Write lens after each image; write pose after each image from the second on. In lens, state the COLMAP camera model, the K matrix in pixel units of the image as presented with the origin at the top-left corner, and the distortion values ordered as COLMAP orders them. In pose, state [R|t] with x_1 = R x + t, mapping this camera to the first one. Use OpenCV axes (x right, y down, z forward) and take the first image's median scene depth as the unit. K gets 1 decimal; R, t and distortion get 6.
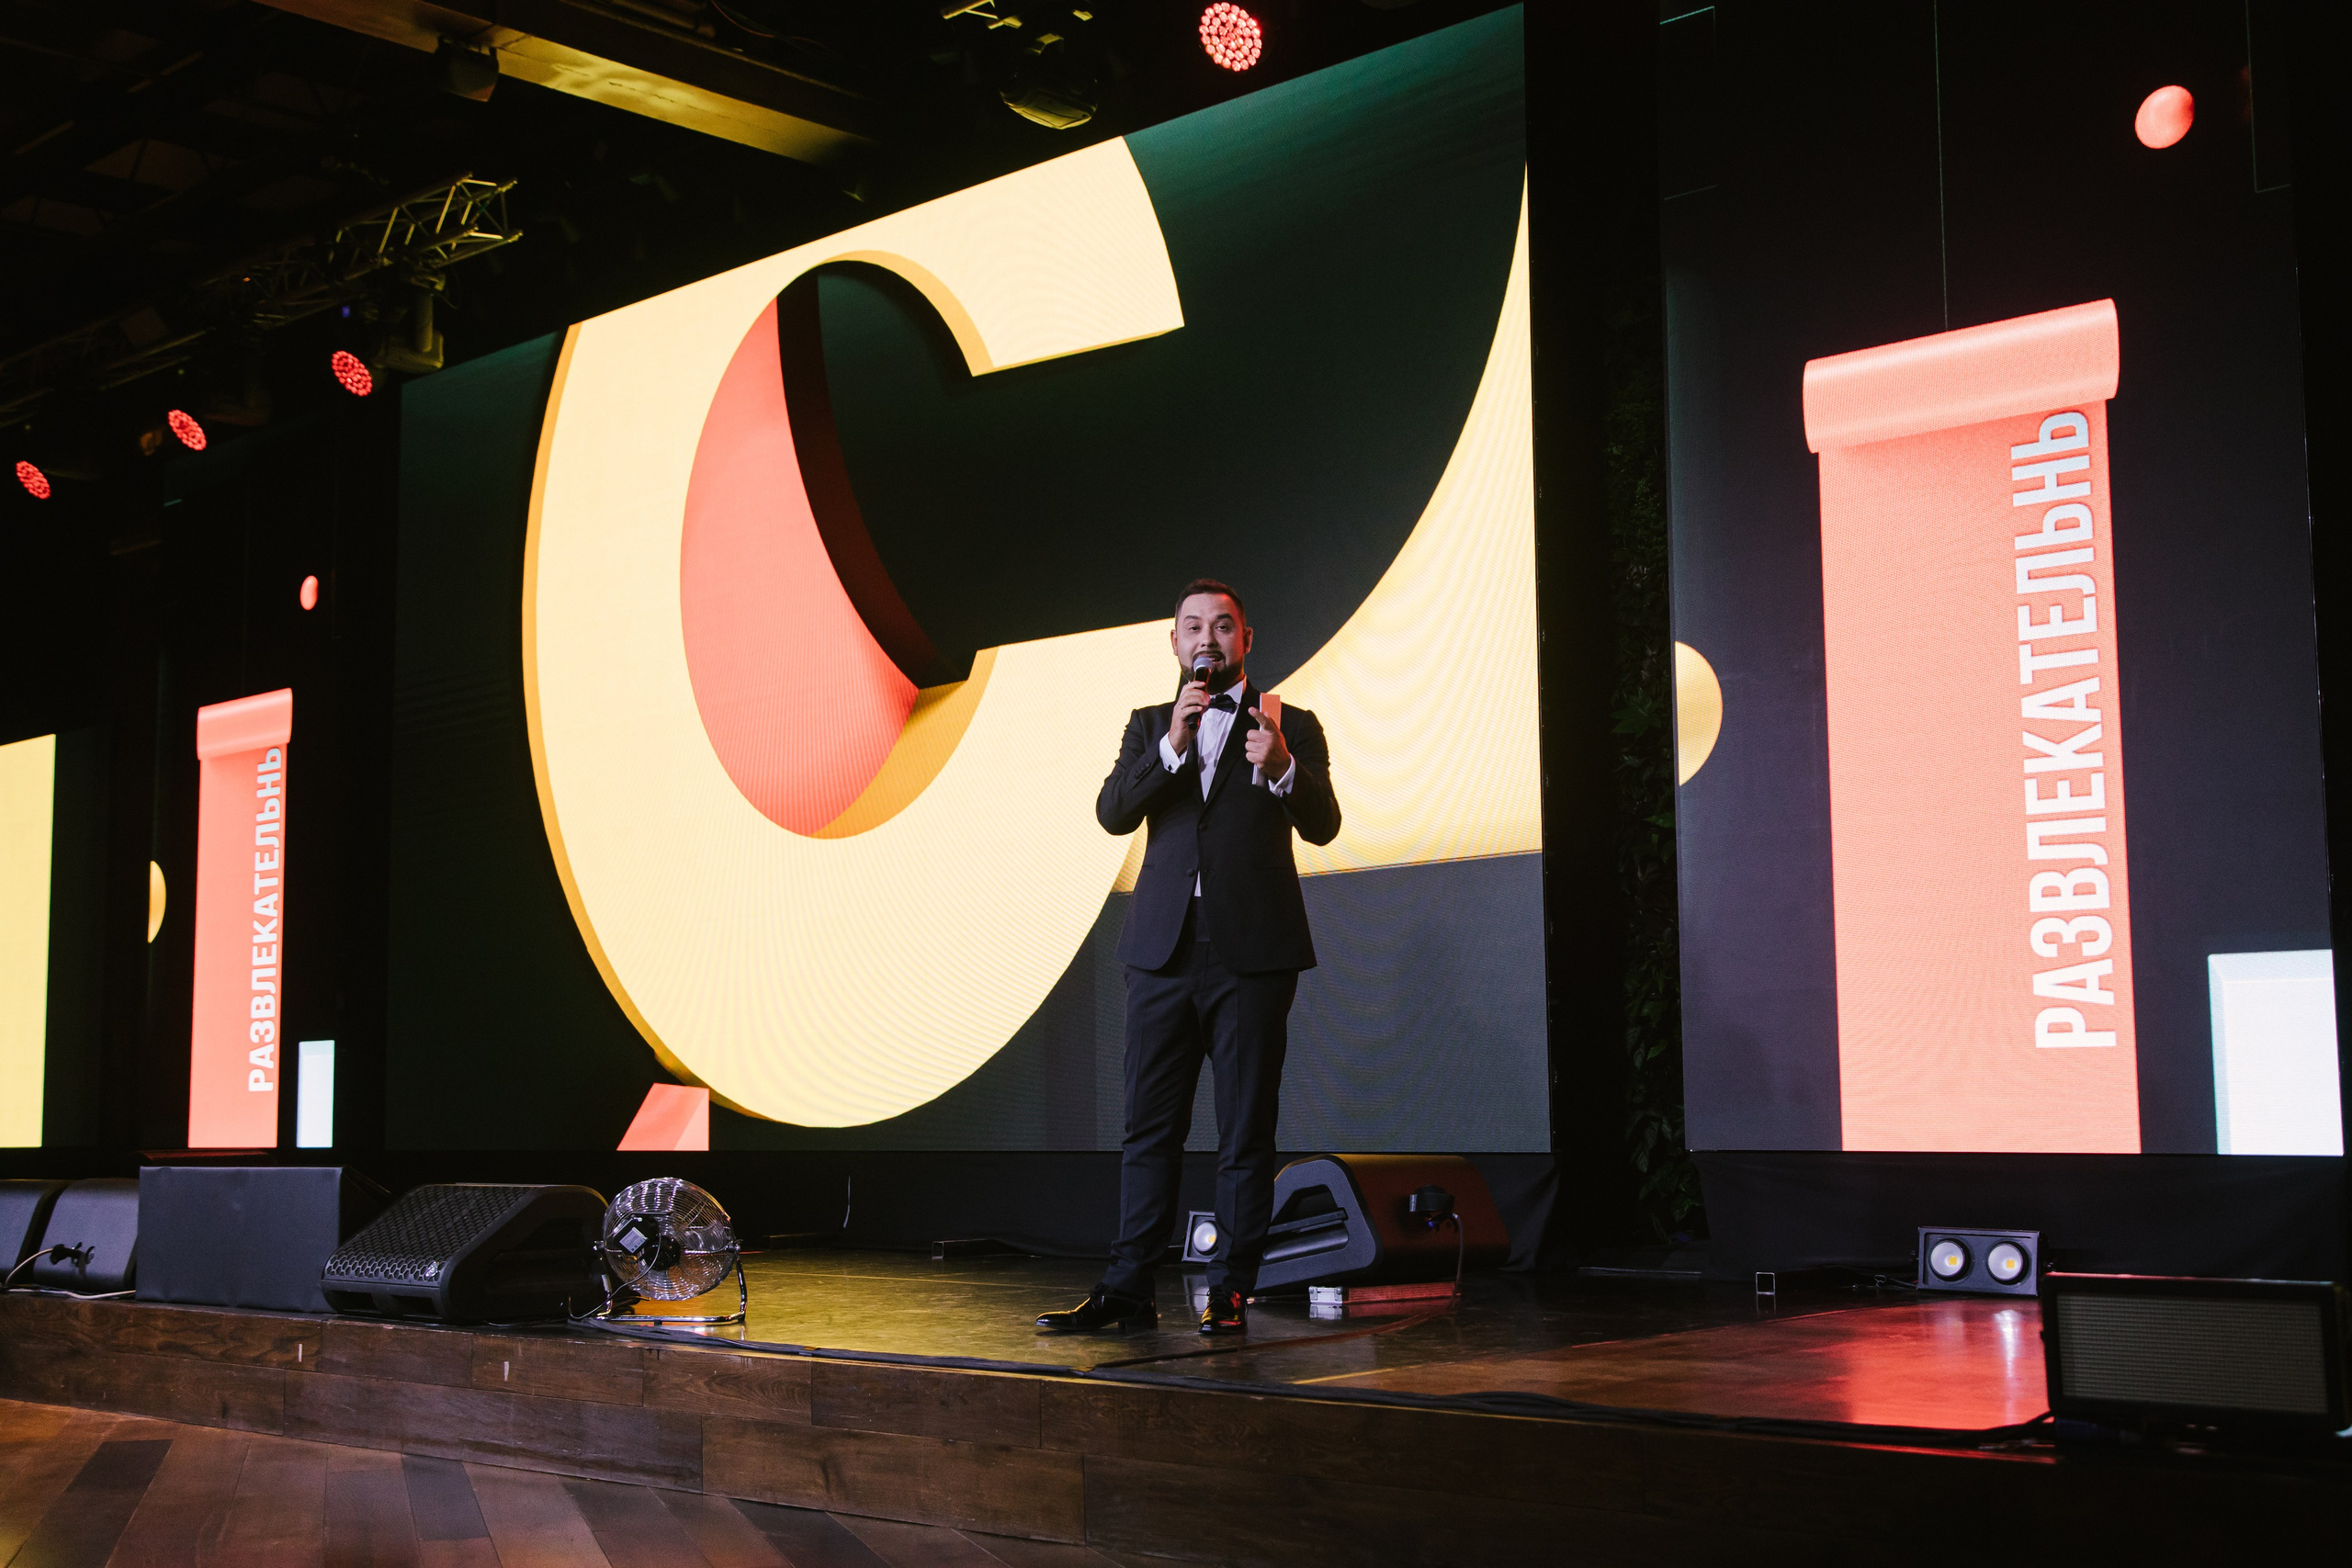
lens RADIAL K [[2964.1, 0, 1155.5], [0, 2964.1, 776.5], [0, 0, 1]] dist [0.042812, 0.000000]
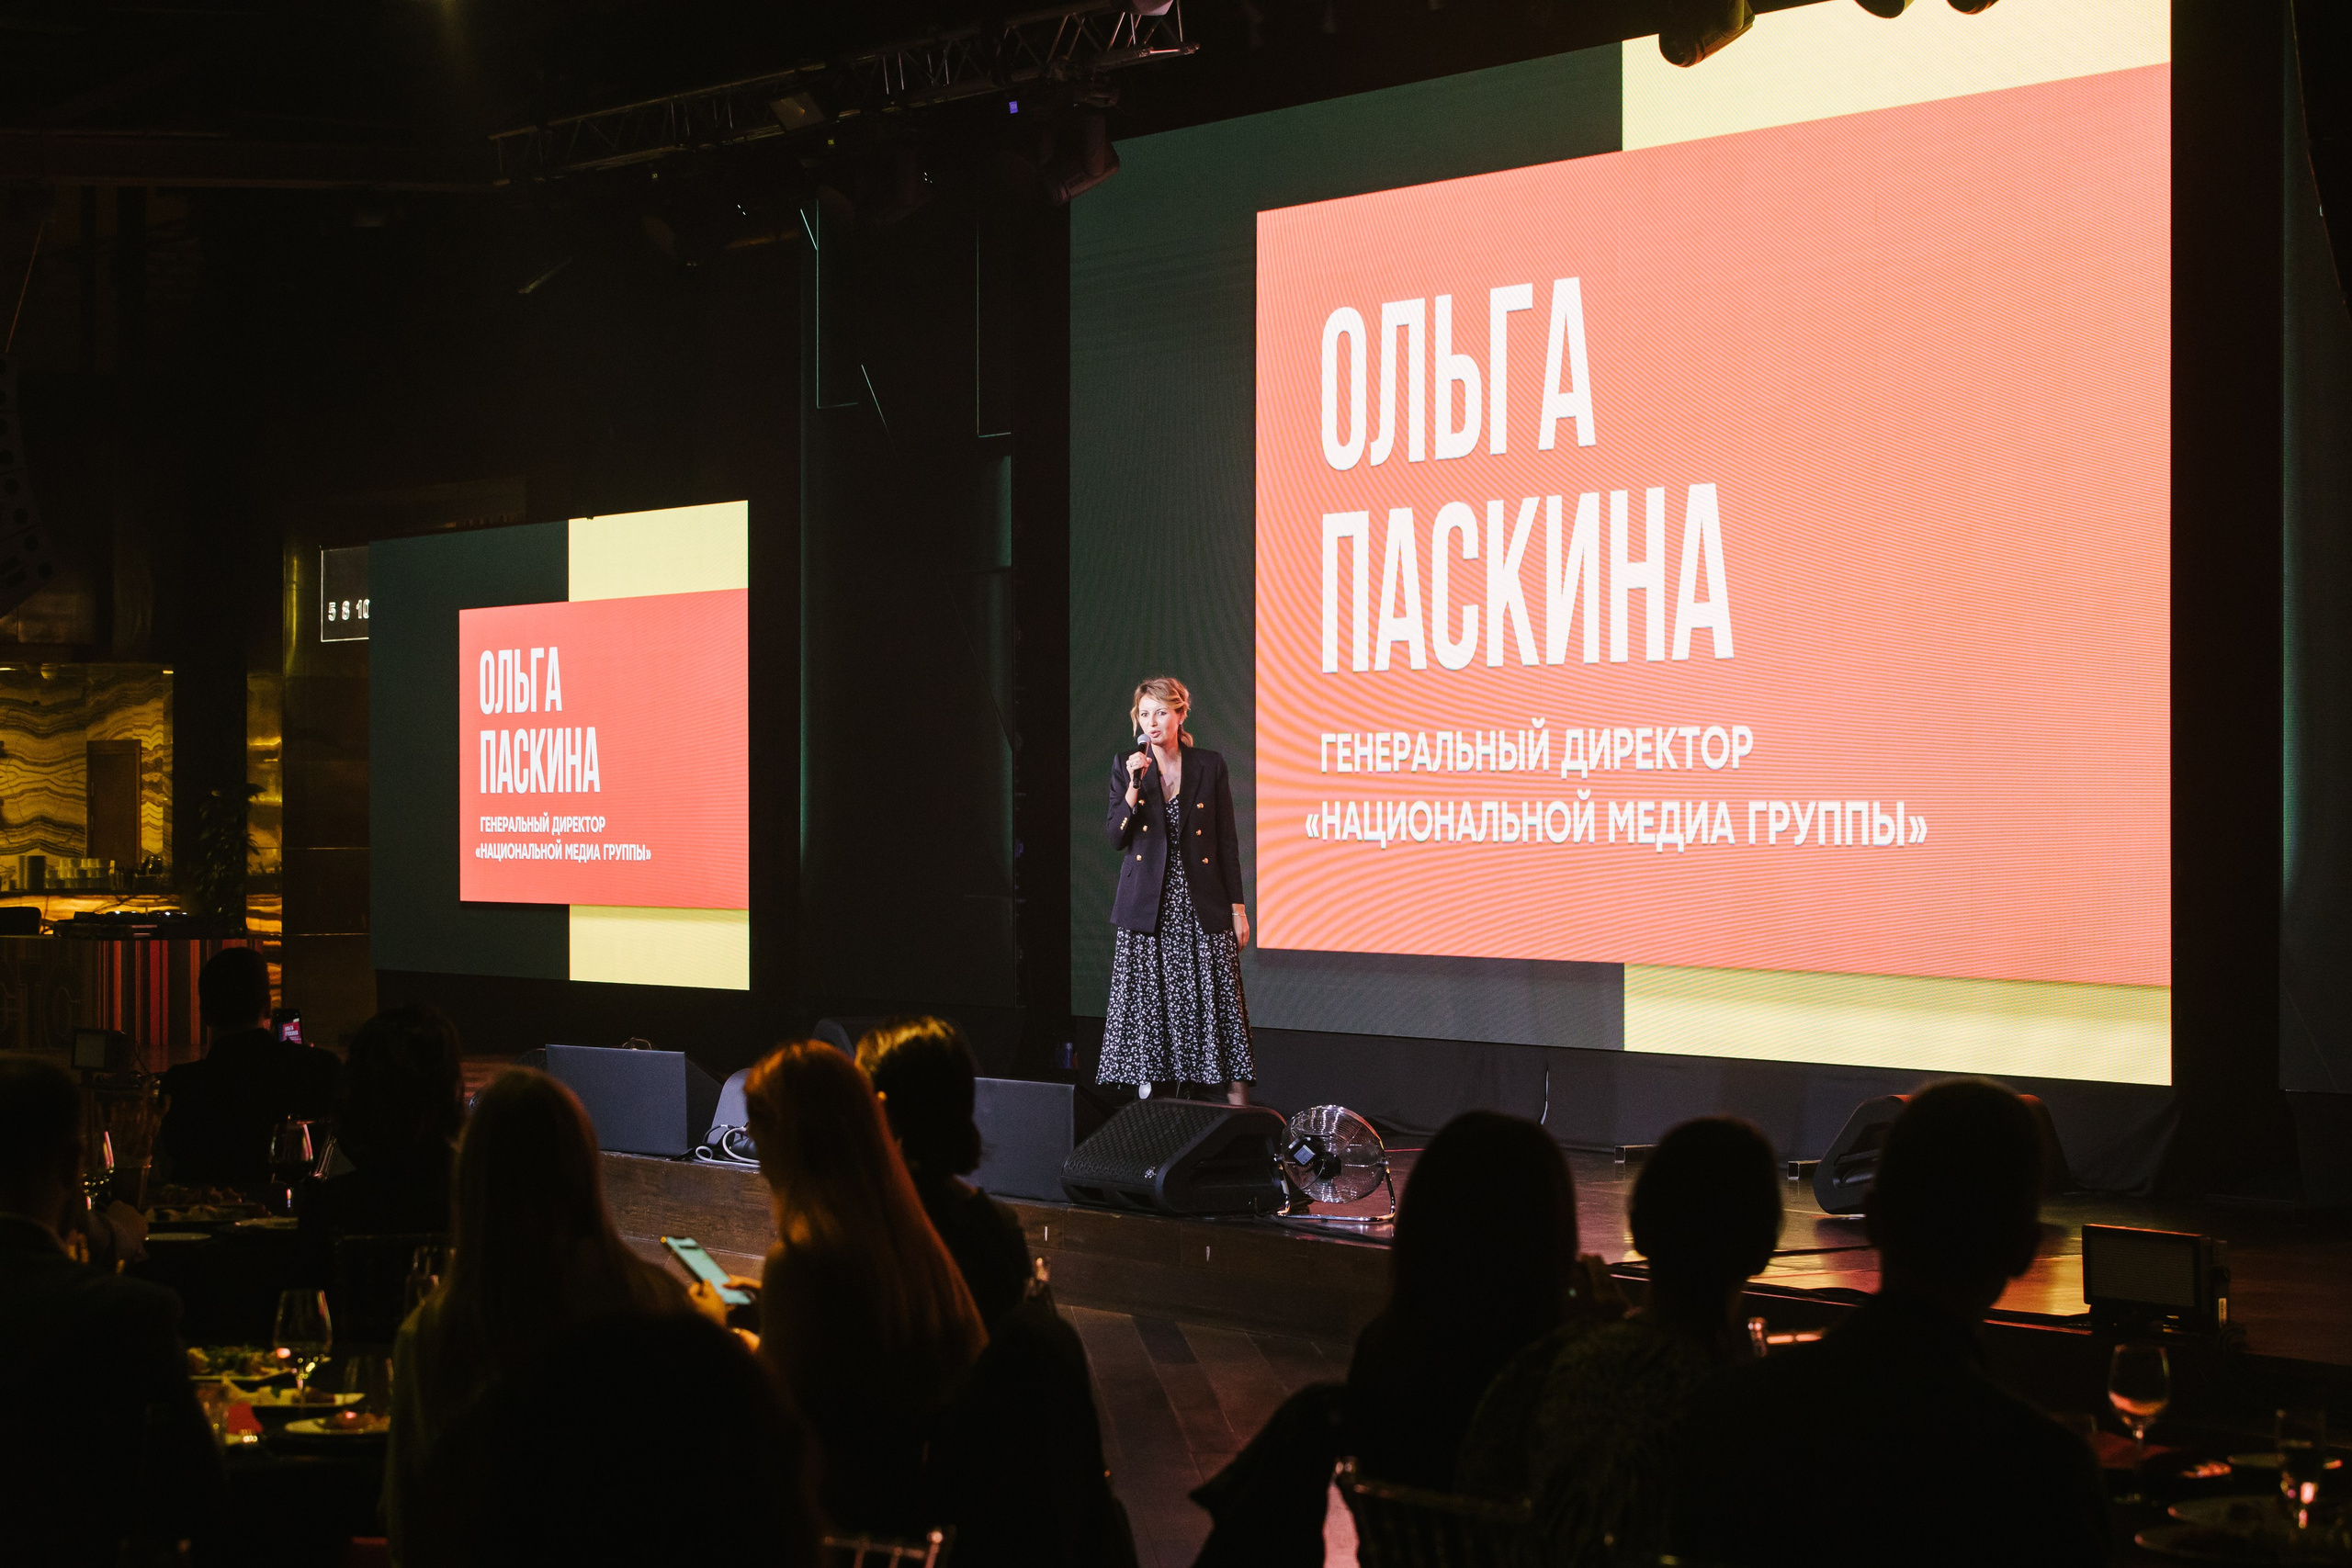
lens RADIAL K [[5080.9, 0, 1170.4], [0, 5080.9, 790.7], [0, 0, 1]] dist [0.007086, 0.000000]
pose [[0.961752, 0.010781, -0.273711, 0.352240], [0.017137, 0.994900, 0.099401, -0.209267], [0.273386, -0.100289, 0.956662, -1.042799]]
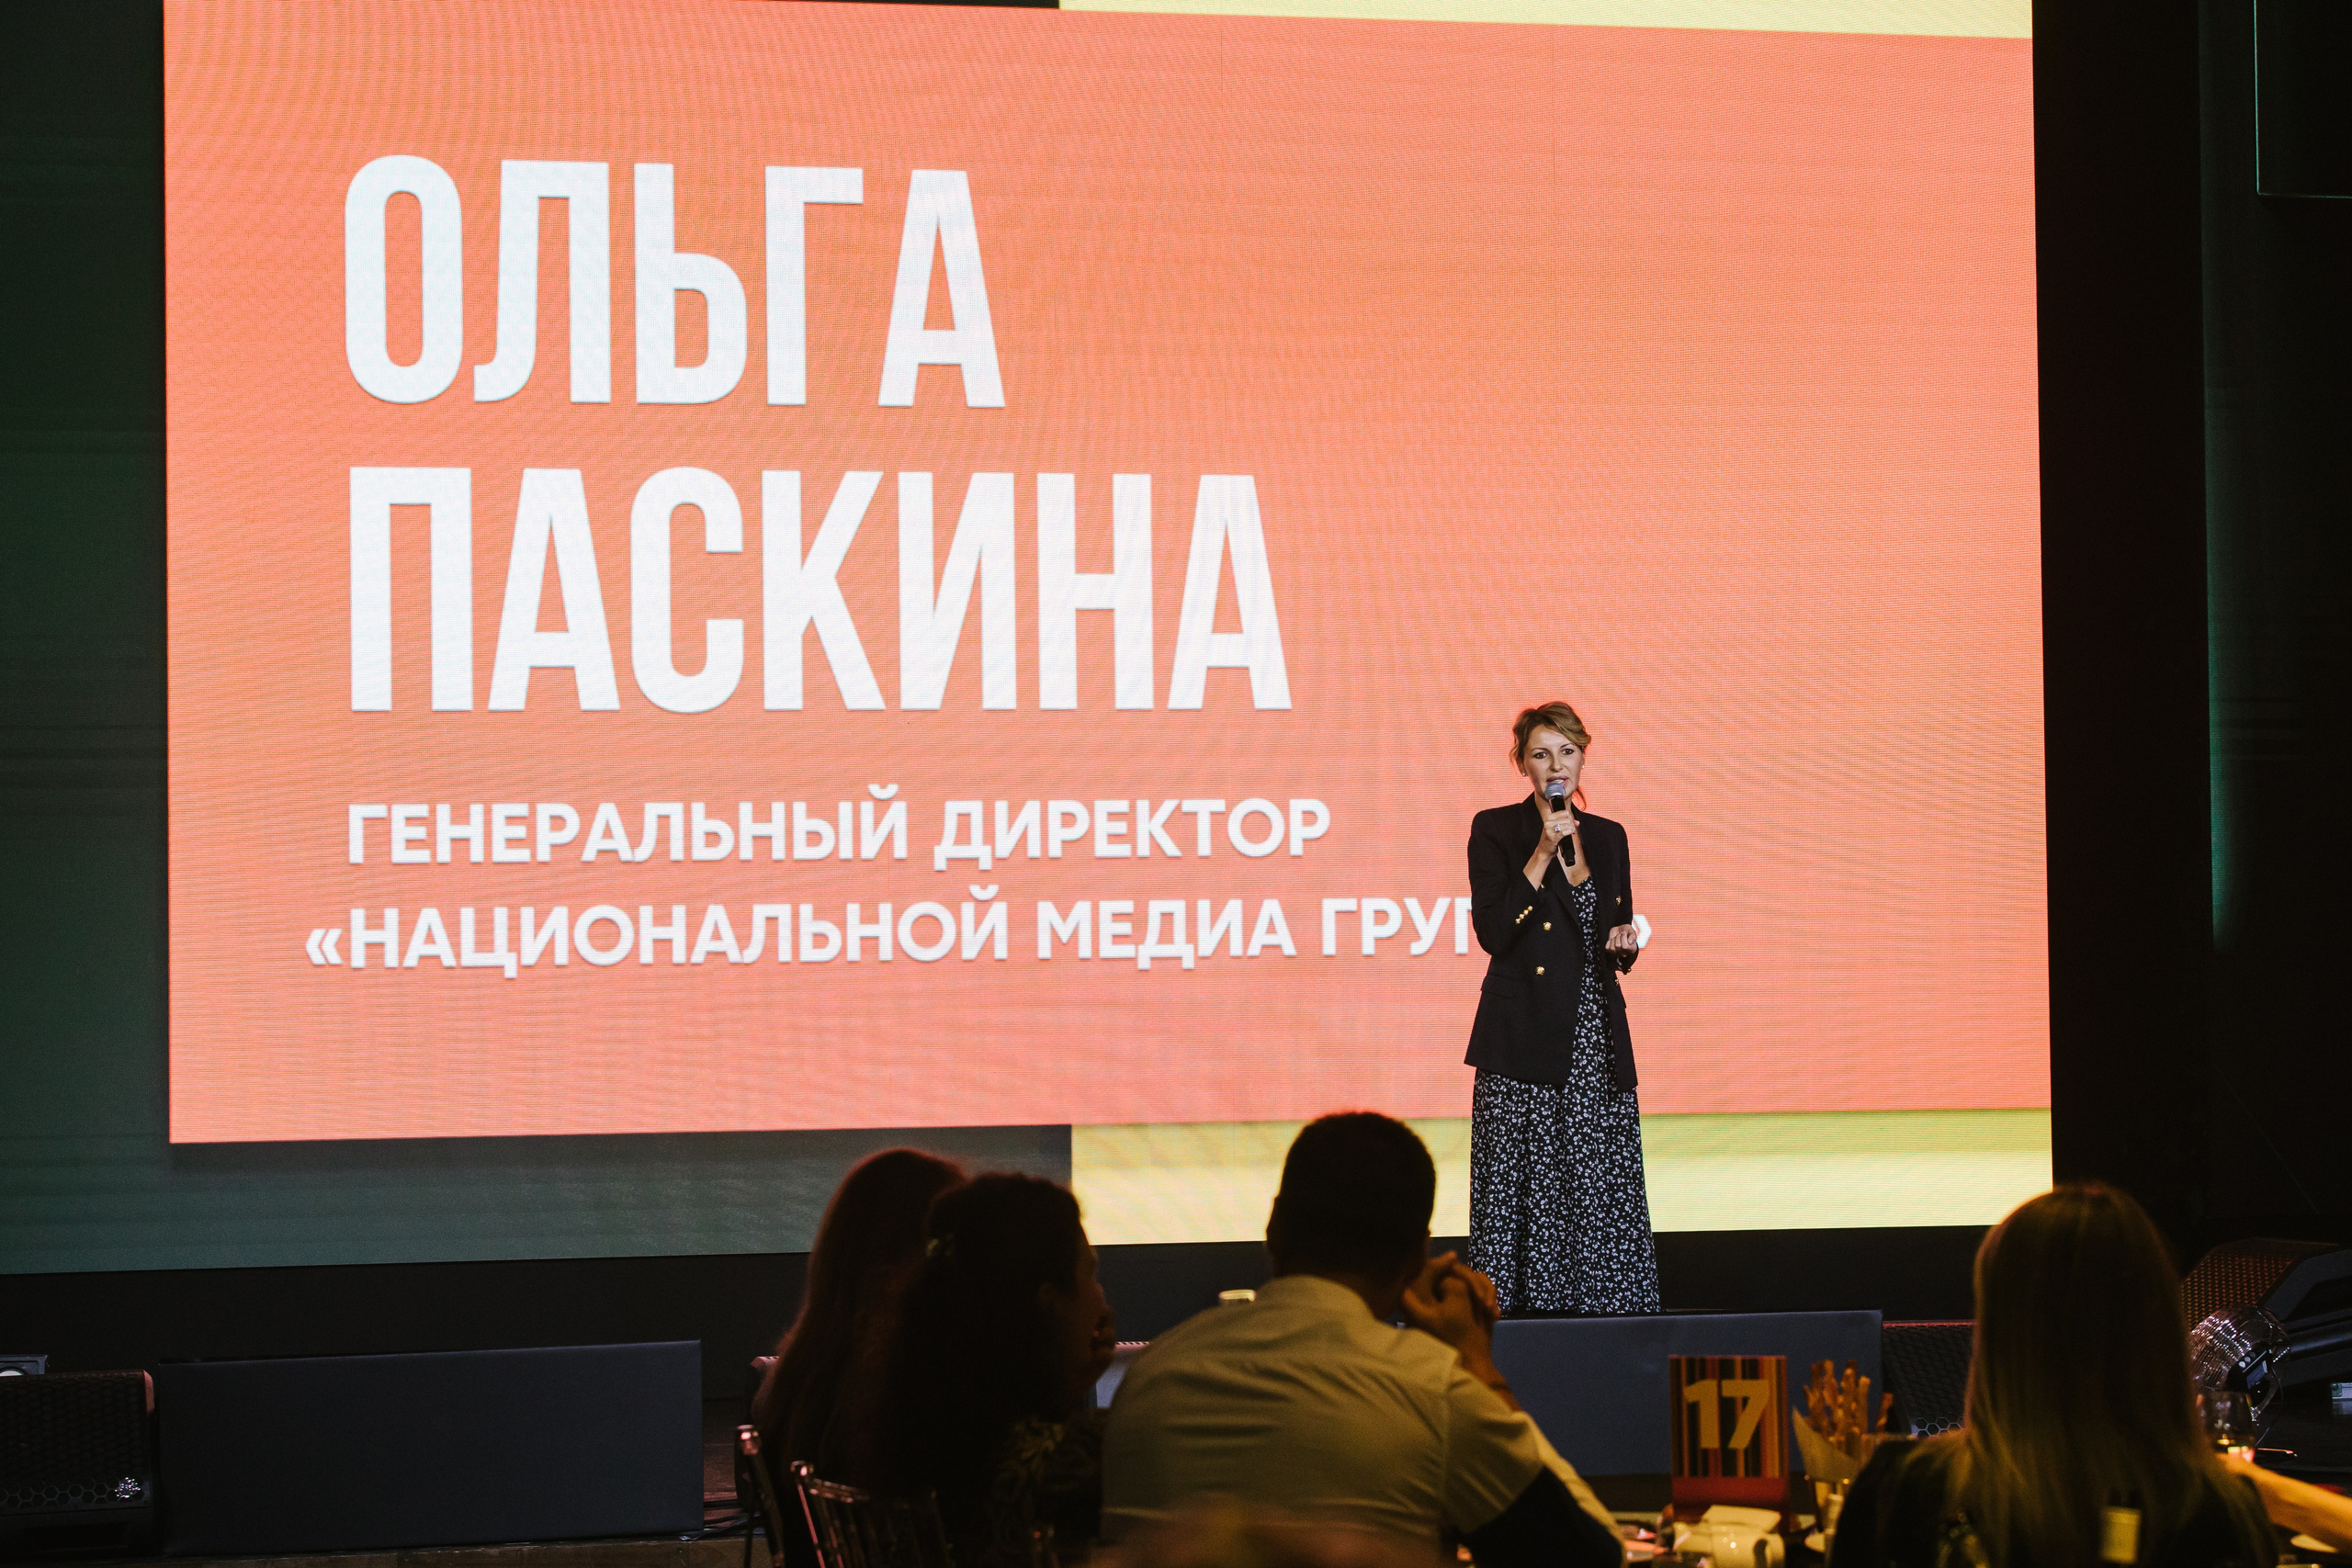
lens RADIAL K [[4770.4, 0, 1153.7], [0, 4770.4, 746.5], [0, 0, 1]] dist [0.061510, 0.000000]
pose [[0.623482, 0.036823, 0.780970, -1.486207], [-0.075315, 0.997074, 0.013115, -0.025685], [-0.778202, -0.066996, 0.624430, 0.370754]]
